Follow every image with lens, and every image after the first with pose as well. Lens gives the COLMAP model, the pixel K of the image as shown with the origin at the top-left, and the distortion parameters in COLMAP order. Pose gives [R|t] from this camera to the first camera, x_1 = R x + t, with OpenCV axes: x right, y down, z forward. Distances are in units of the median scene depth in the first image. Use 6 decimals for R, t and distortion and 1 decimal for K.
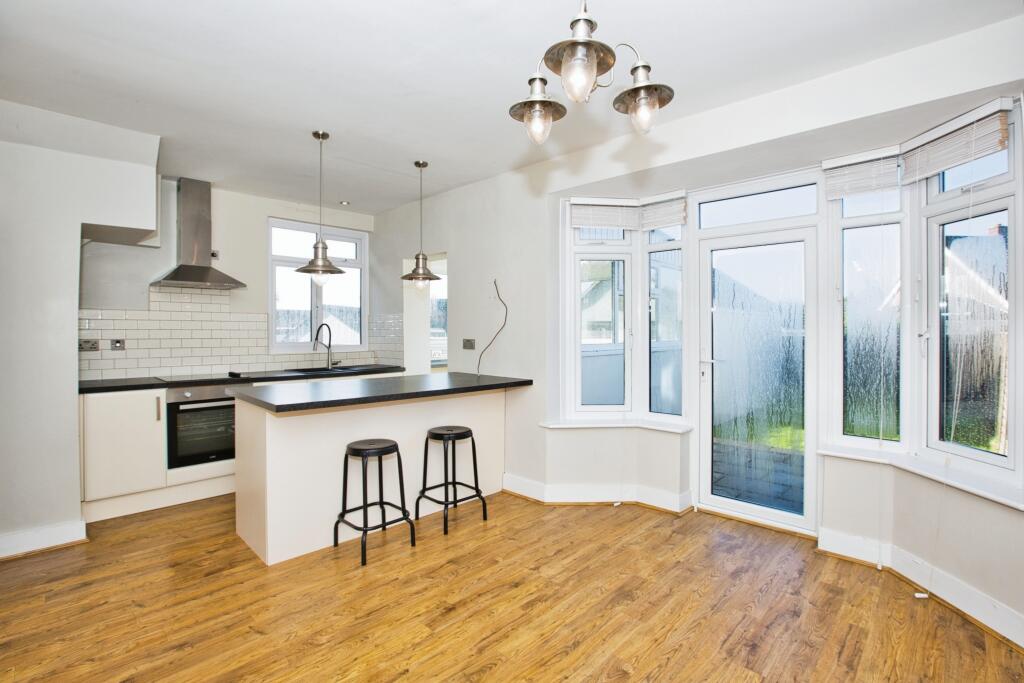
lens RADIAL K [[466.3, 0, 511.8], [0, 466.3, 329.4], [0, 0, 1]] dist [-0.053482, 0.013112]
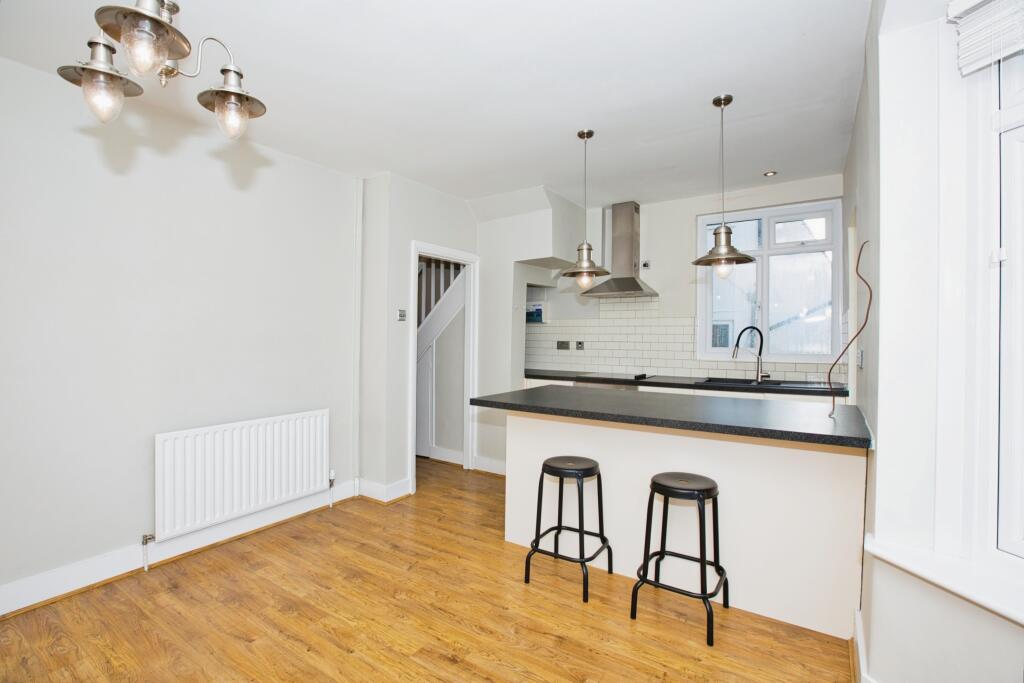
lens RADIAL K [[466.3, 0, 511.8], [0, 466.3, 329.4], [0, 0, 1]] dist [-0.053482, 0.013112]
pose [[0.189318, -0.011236, -0.981851, 0.512539], [-0.000197, 0.999934, -0.011481, 0.003047], [0.981916, 0.002367, 0.189304, 0.666702]]
